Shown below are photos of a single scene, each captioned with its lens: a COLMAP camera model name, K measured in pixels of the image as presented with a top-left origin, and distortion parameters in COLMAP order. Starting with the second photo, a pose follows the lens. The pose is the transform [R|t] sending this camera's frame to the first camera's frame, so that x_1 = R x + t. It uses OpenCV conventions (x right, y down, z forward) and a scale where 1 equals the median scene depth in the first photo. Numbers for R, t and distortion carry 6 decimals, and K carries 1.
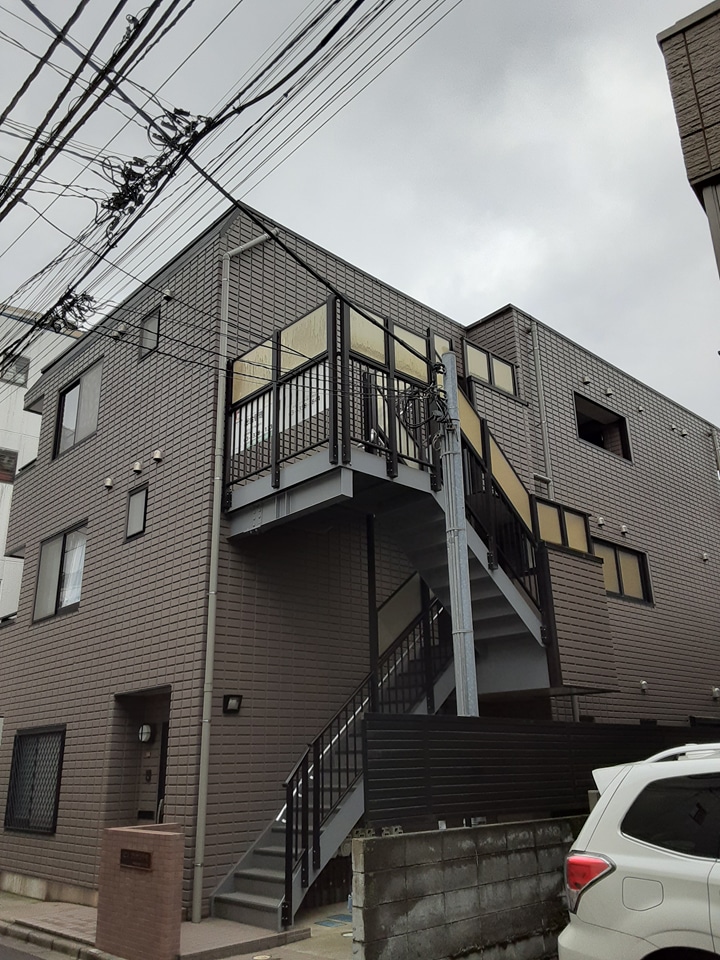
lens RADIAL K [[772.2, 0, 354.0], [0, 772.2, 478.6], [0, 0, 1]] dist [0.039194, -0.004858]
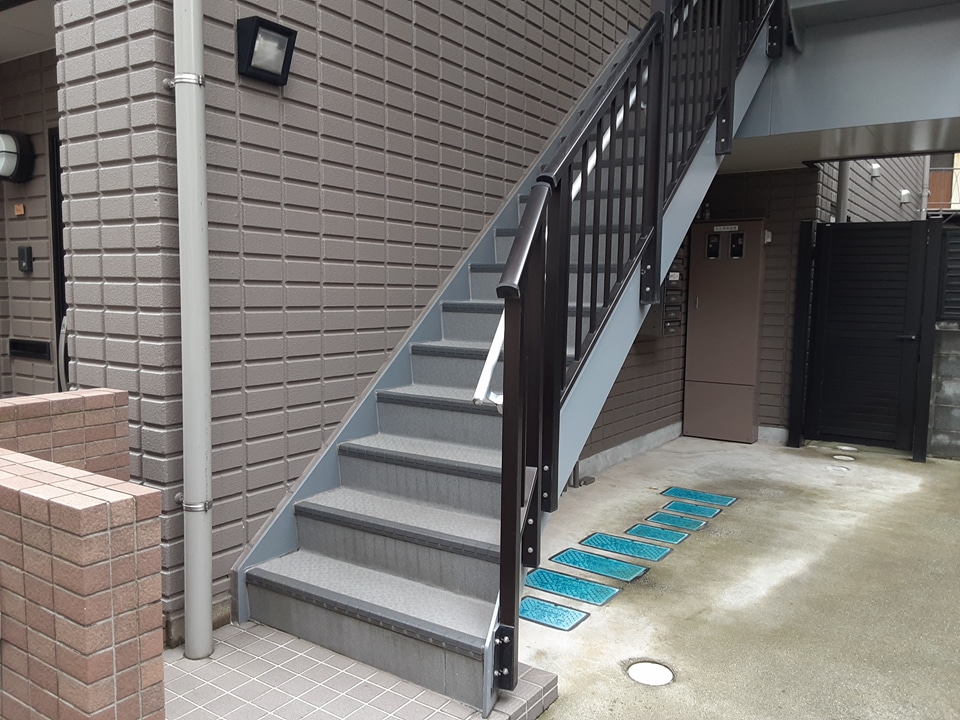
lens RADIAL K [[772.2, 0, 482.1], [0, 772.2, 354.8], [0, 0, 1]] dist [0.039194, -0.004858]
pose [[0.973474, 0.011985, 0.228485, -0.142258], [-0.108466, 0.903454, 0.414737, 0.260367], [-0.201455, -0.428518, 0.880788, 0.645324]]
